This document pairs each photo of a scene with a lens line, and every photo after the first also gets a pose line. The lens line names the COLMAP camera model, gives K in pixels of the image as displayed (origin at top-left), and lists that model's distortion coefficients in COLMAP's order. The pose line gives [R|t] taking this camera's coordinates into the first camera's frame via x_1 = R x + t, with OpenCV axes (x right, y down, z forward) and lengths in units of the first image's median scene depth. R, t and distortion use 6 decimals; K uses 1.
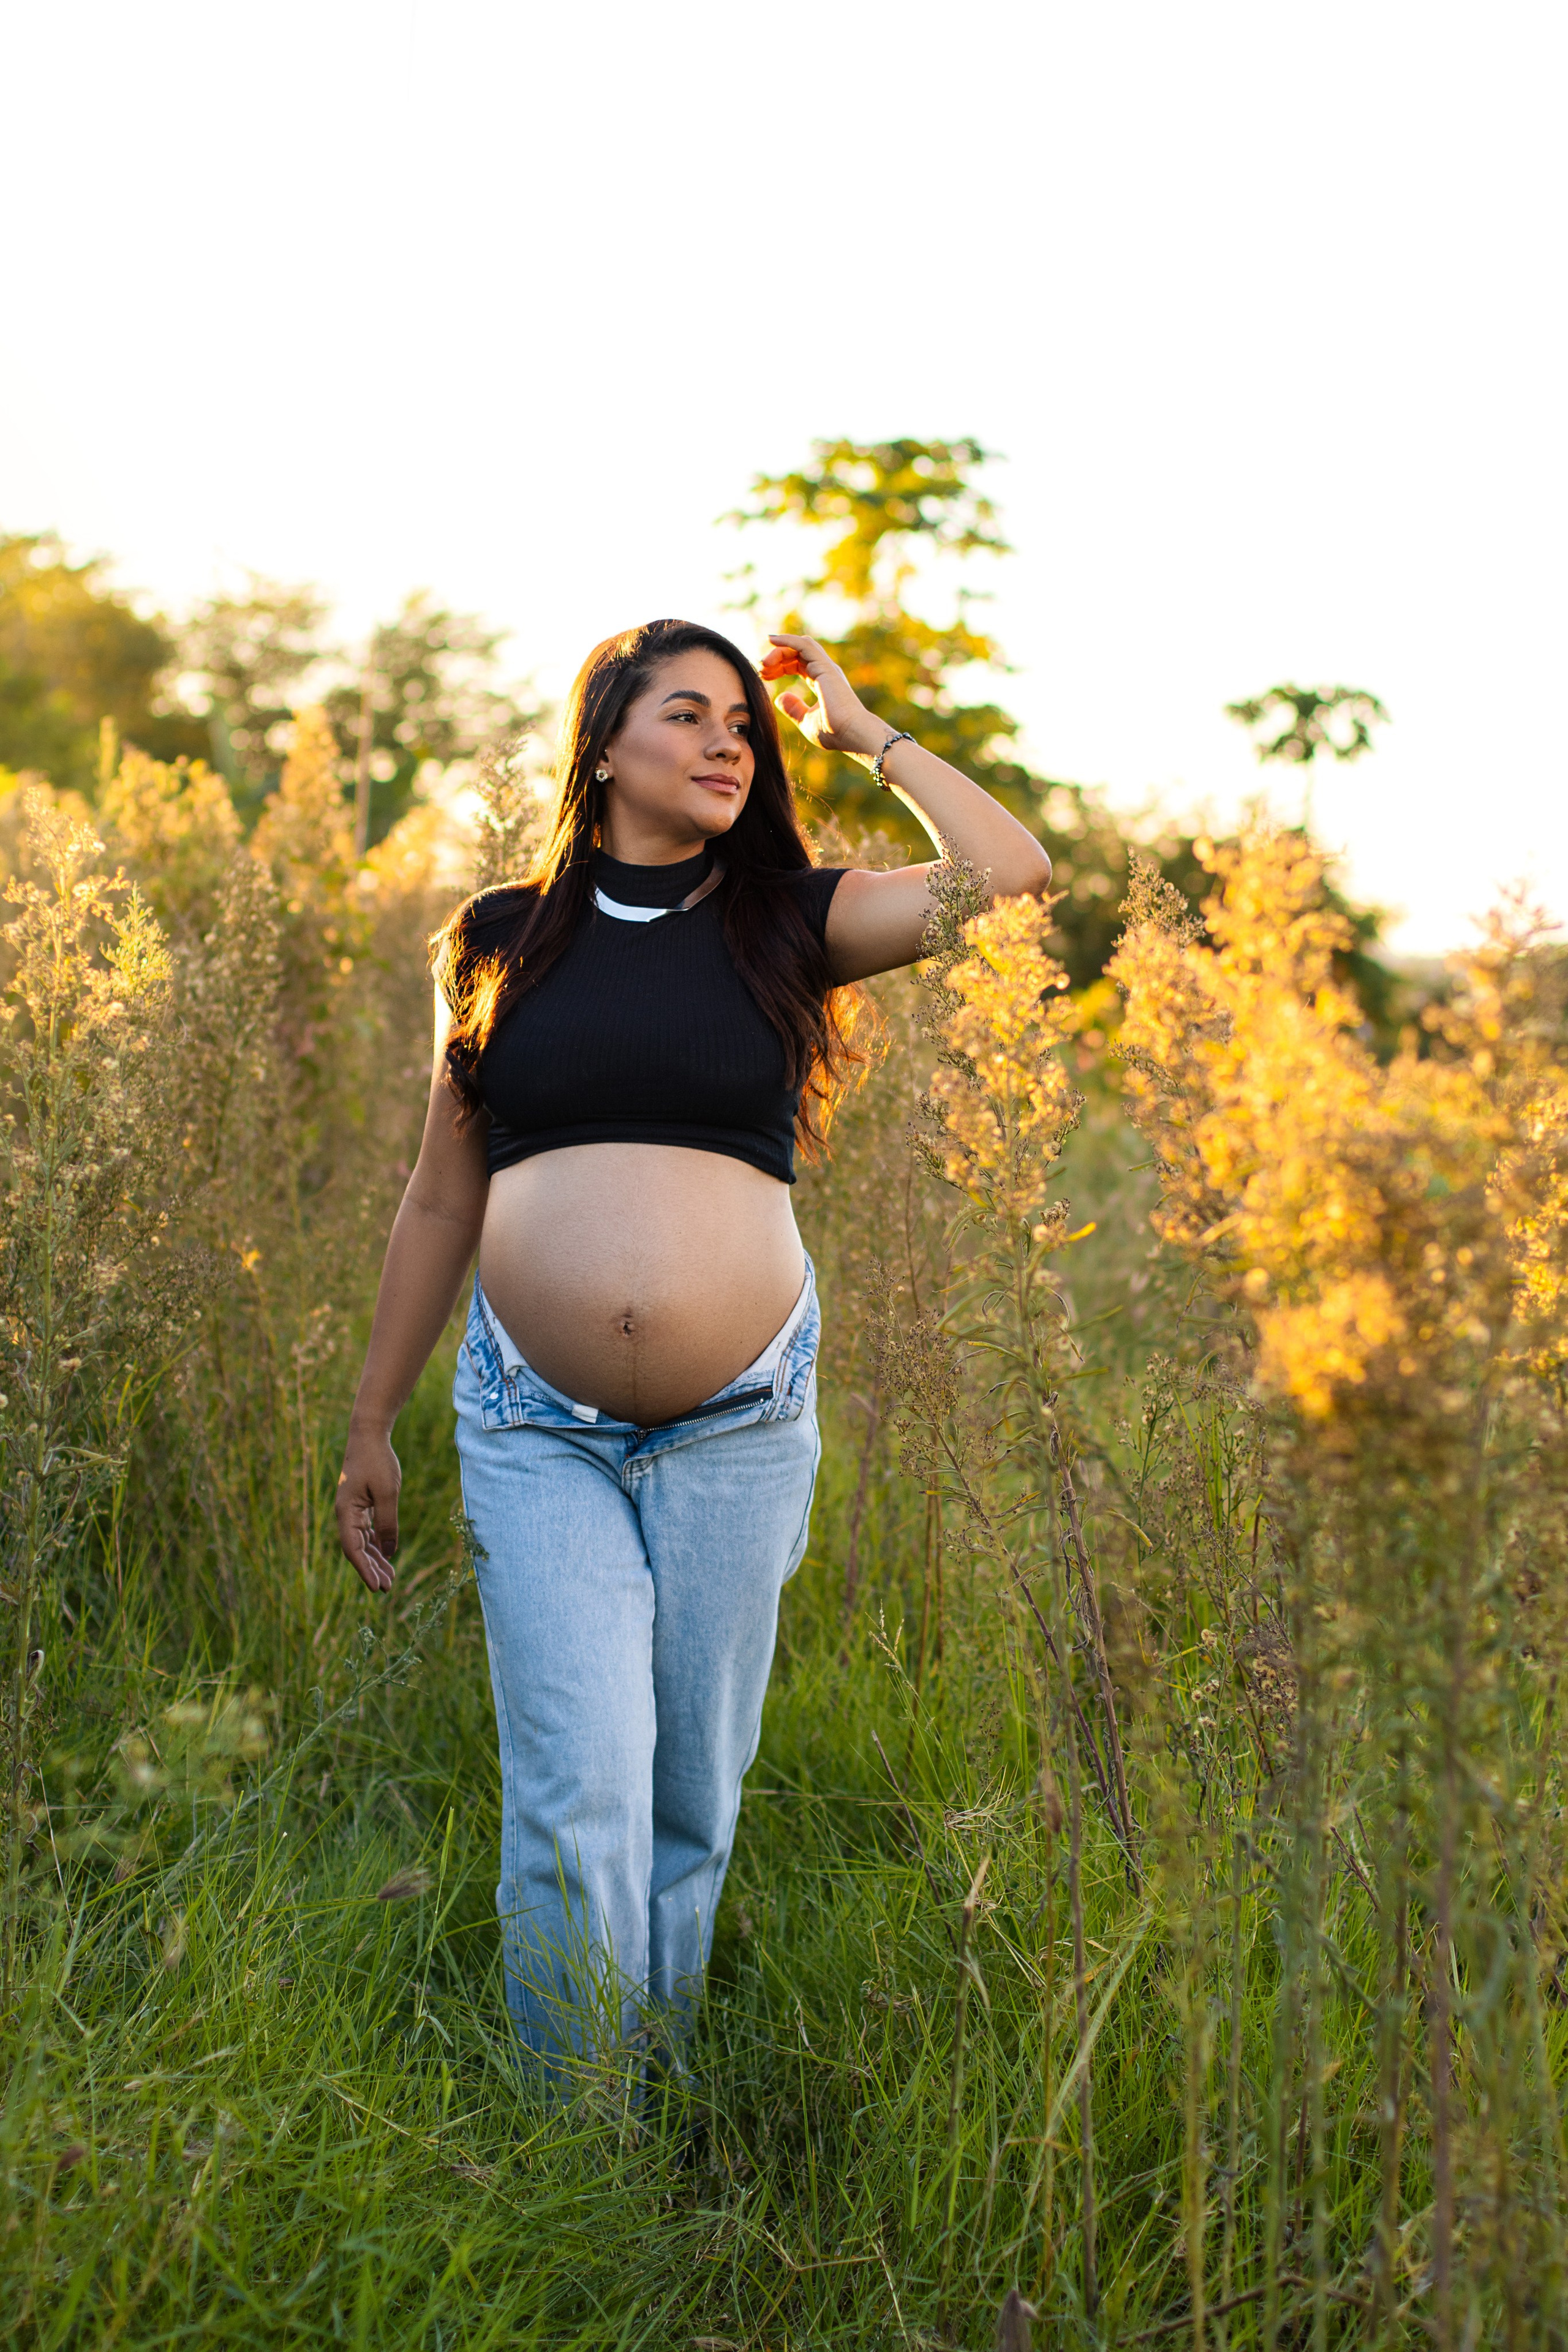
lens RADIAL K [[5432.3, 0, 780.8], [0, 5432.3, 1258.3], [0, 0, 1]] dist [-0.062616, -0.143480]
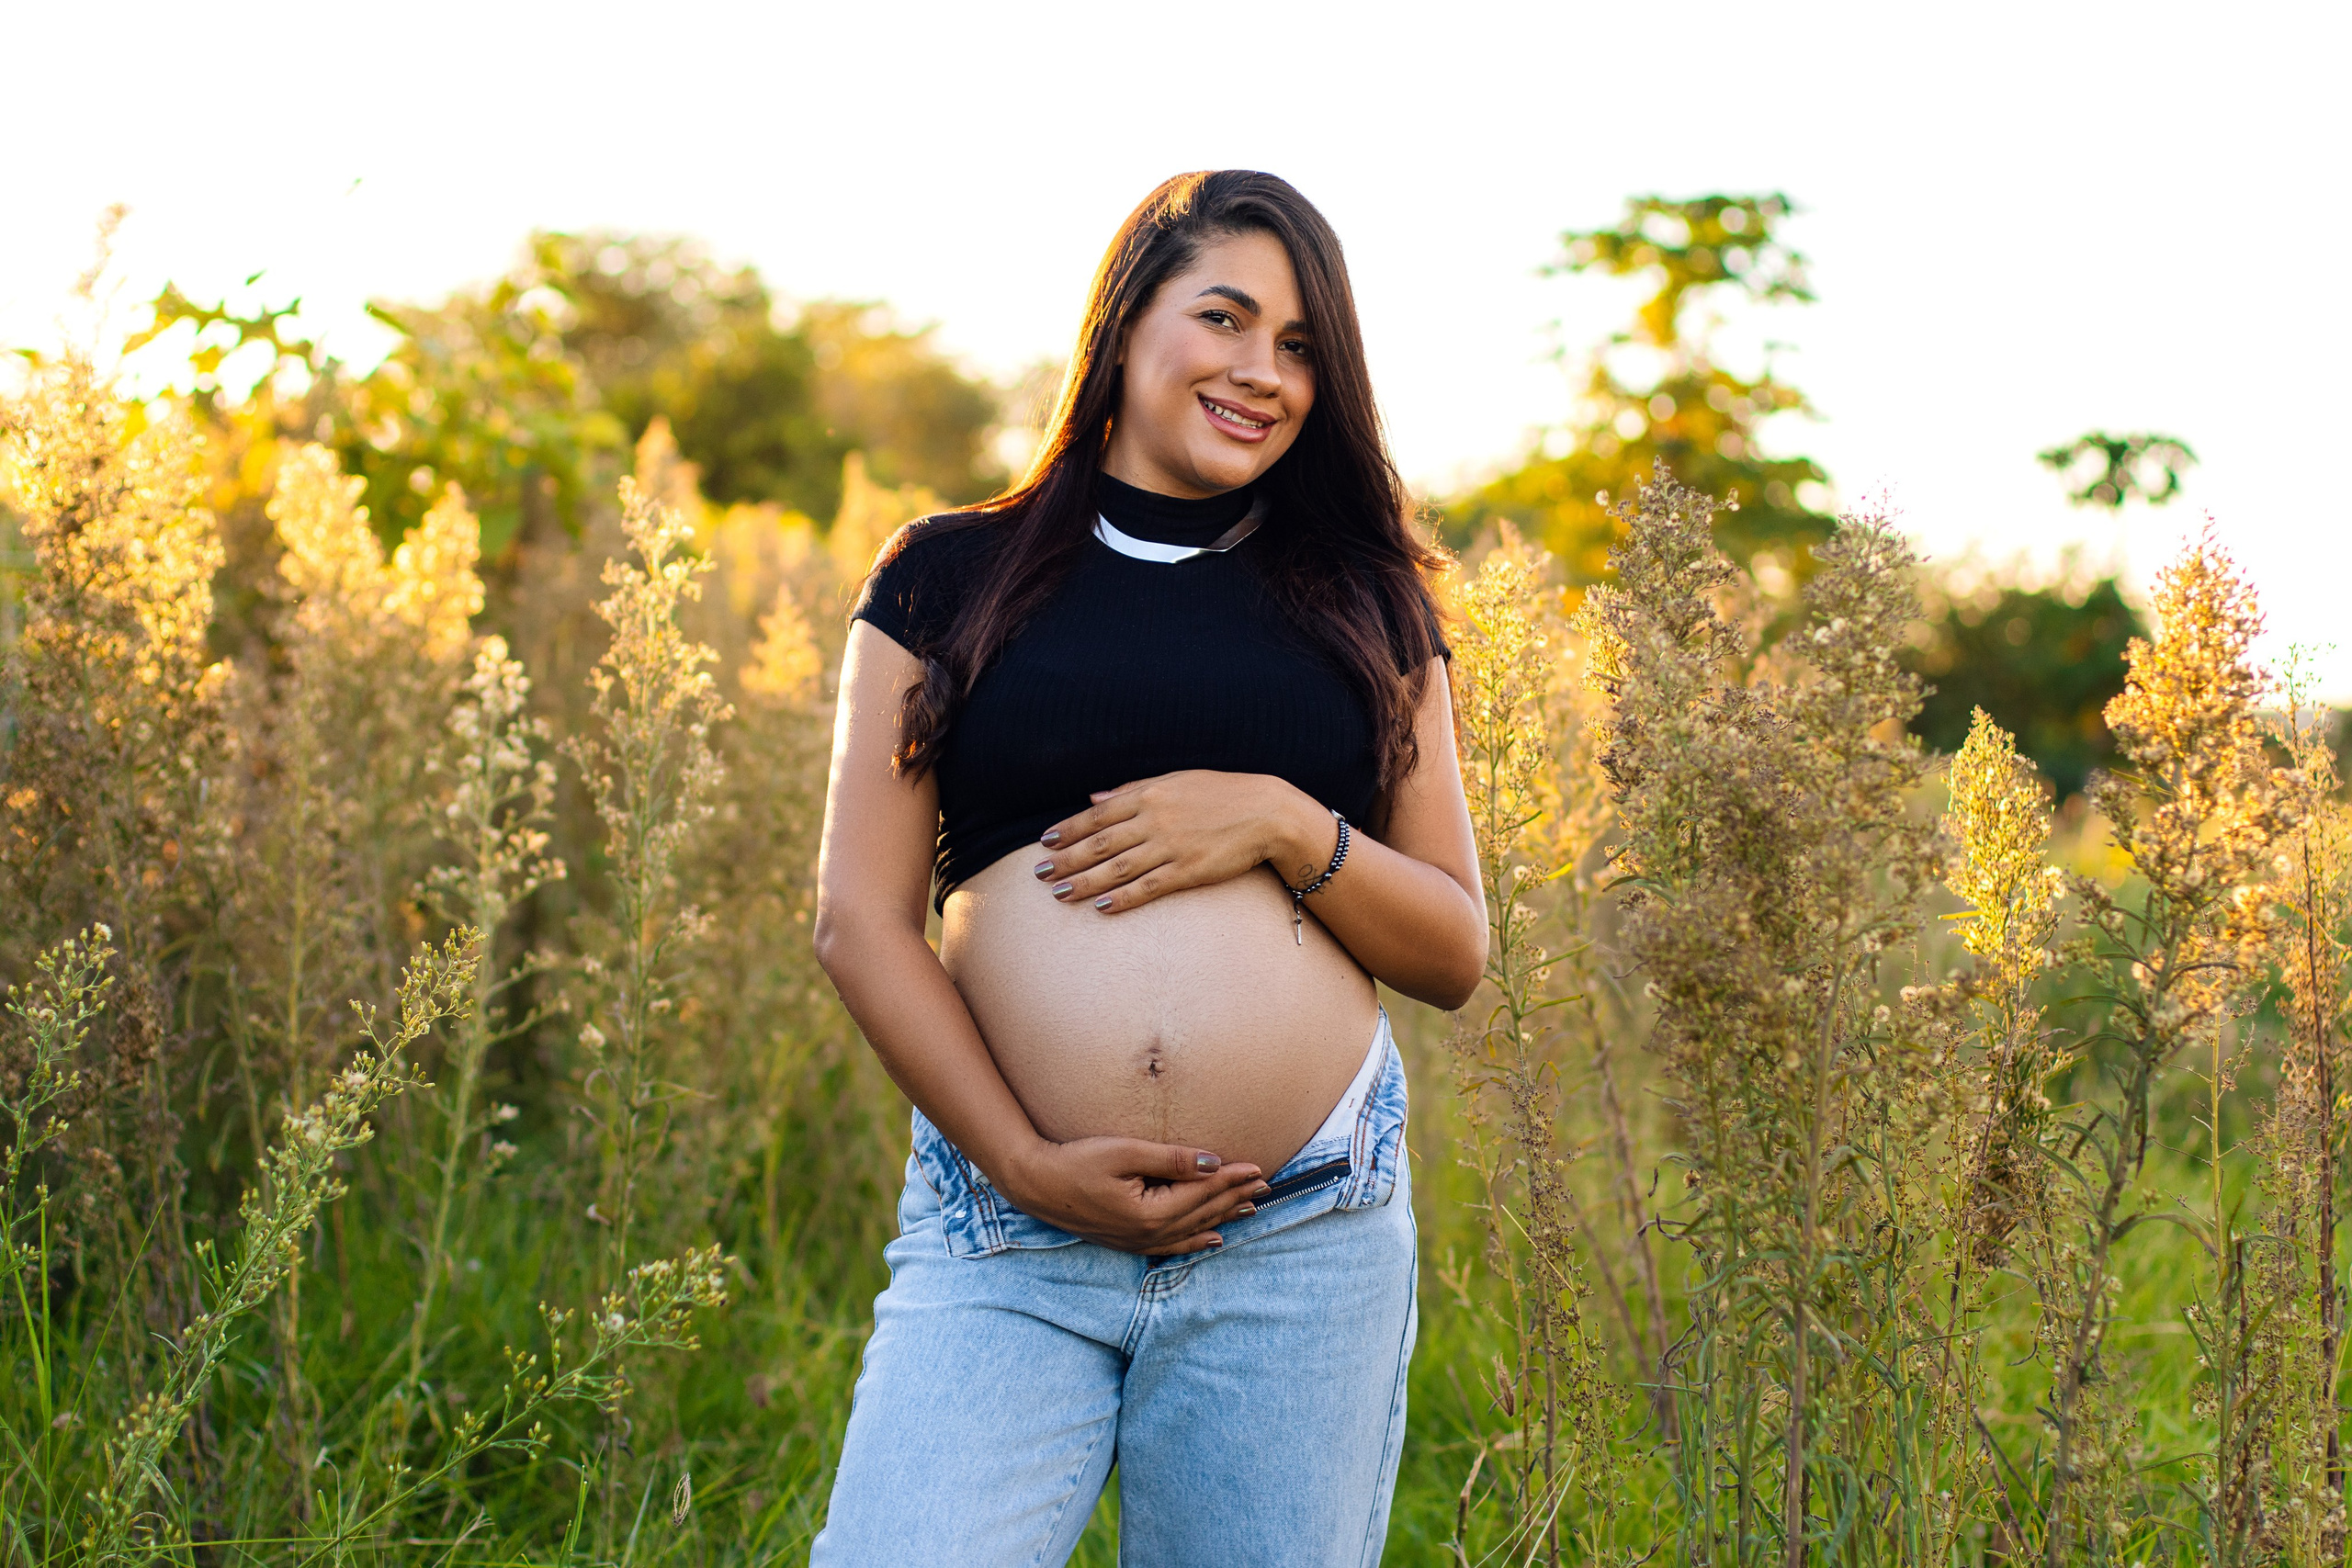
lens RADIAL K [[5410.0, 0, 1176.0], [0, 5410.0, 784.0], [0, 0, 1]] dist [-0.076114, -0.298162]
pose [[0.996597, -0.006838, -0.082147, 0.060936], [0.003323, 0.999076, -0.042850, 0.021805], [0.082364, 0.042431, 0.995699, -0.072811]]
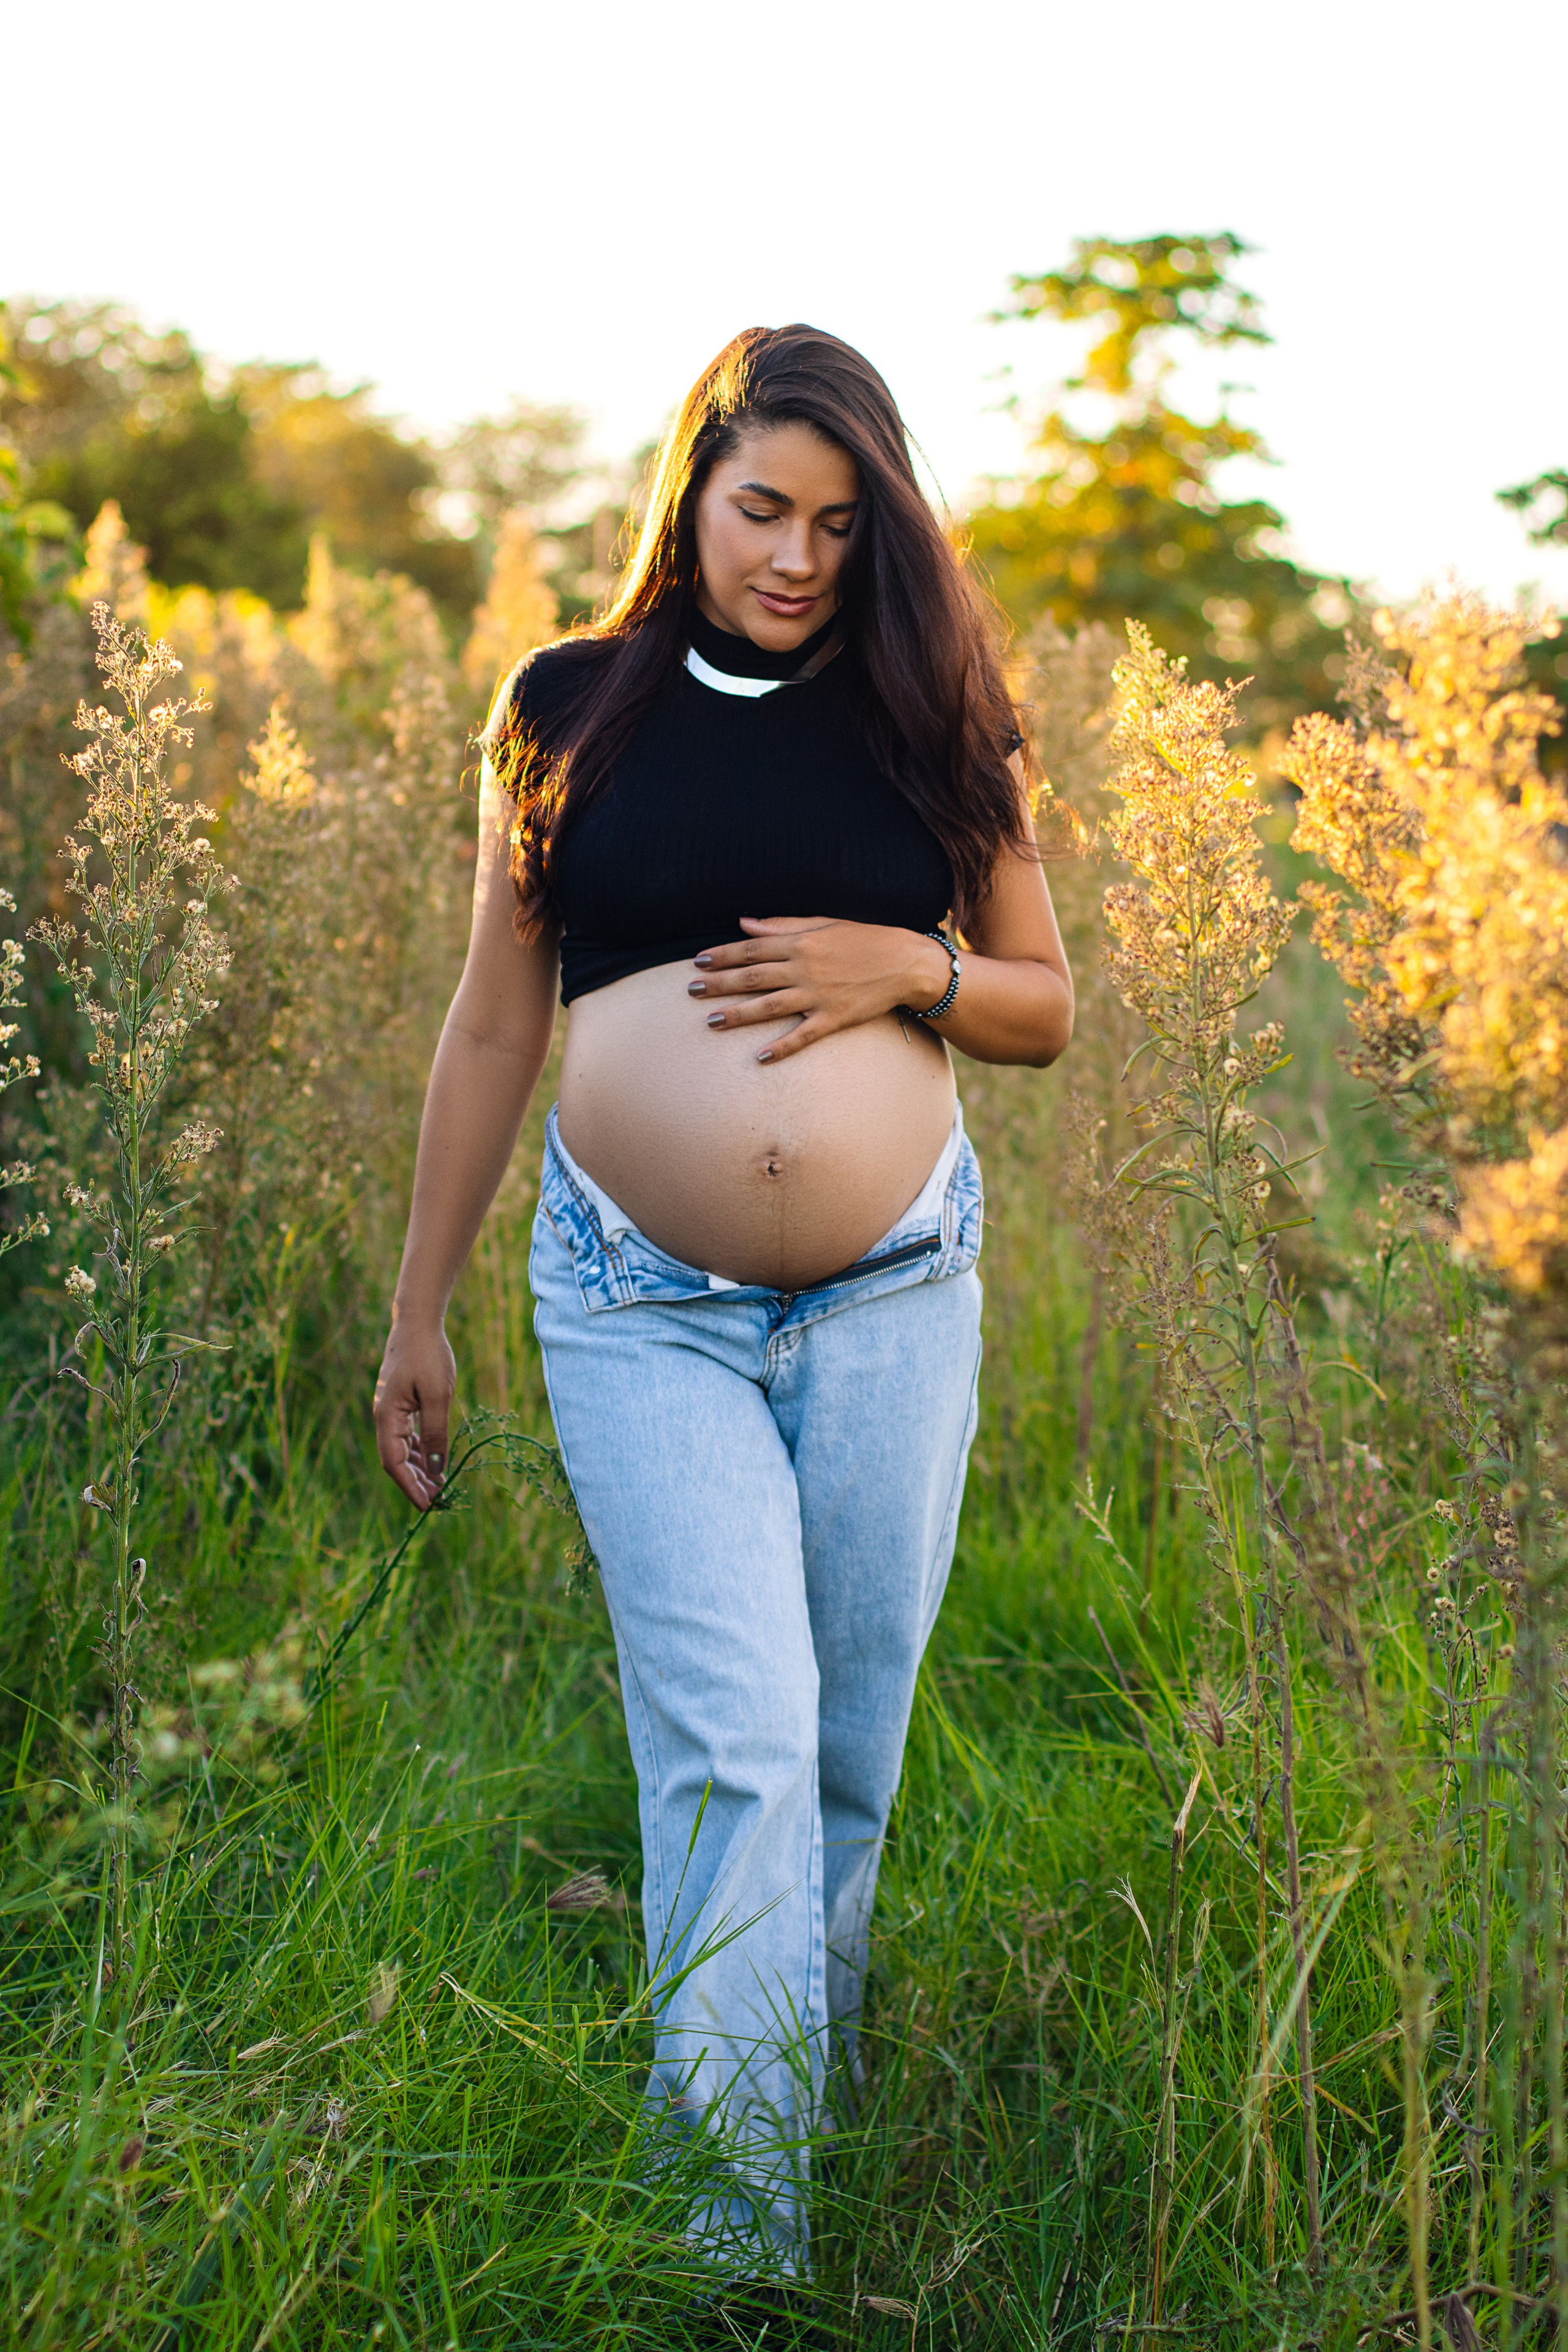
lens RADIAL K [[5410.5, 0, 784.0], [0, 5410.5, 1176.0], [0, 0, 1]] dist [-0.076114, -0.298162]
pose [[0.998155, -0.028575, -0.053568, 0.020160], [0.029667, 0.999366, 0.019709, -0.005946], [0.052971, -0.021262, 0.998370, 0.109700]]
